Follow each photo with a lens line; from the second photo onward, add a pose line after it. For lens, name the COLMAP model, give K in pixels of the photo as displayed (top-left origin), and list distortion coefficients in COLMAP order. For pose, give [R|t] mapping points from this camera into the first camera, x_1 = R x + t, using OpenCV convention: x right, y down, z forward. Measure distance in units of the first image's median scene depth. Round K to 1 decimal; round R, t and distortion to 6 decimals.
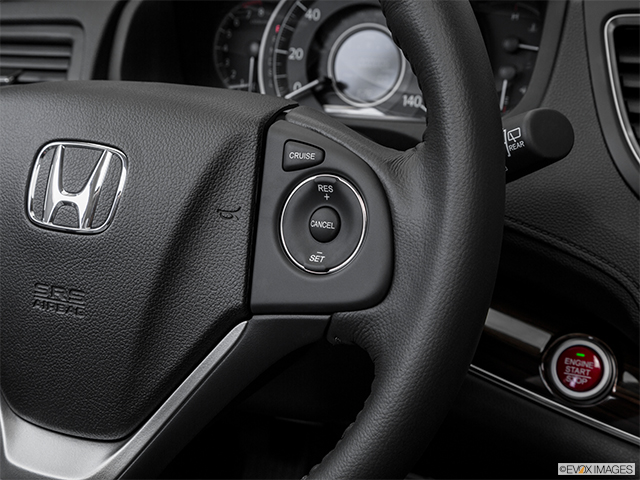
lens RADIAL K [[933.8, 0, 319.1], [0, 933.8, 236.9], [0, 0, 1]] dist [0.002710, 0.000000]
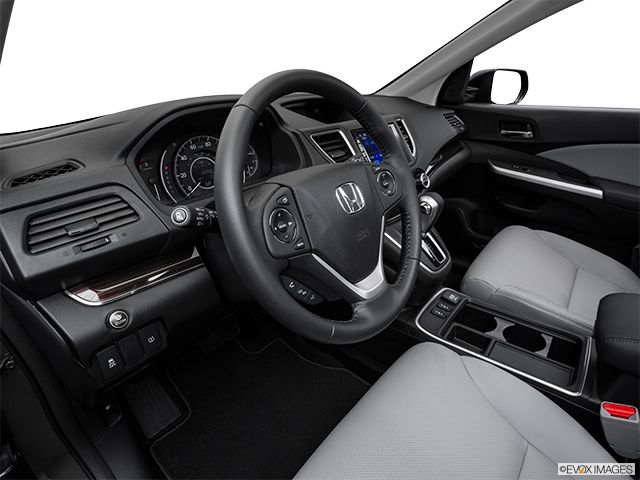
lens RADIAL K [[345.2, 0, 317.8], [0, 345.2, 235.4], [0, 0, 1]] dist [-0.053014, 0.001637]
pose [[0.270415, -0.369023, 0.889212, -1.307963], [0.355077, 0.896737, 0.264164, -0.284286], [-0.894872, 0.244305, 0.373523, 0.683242]]
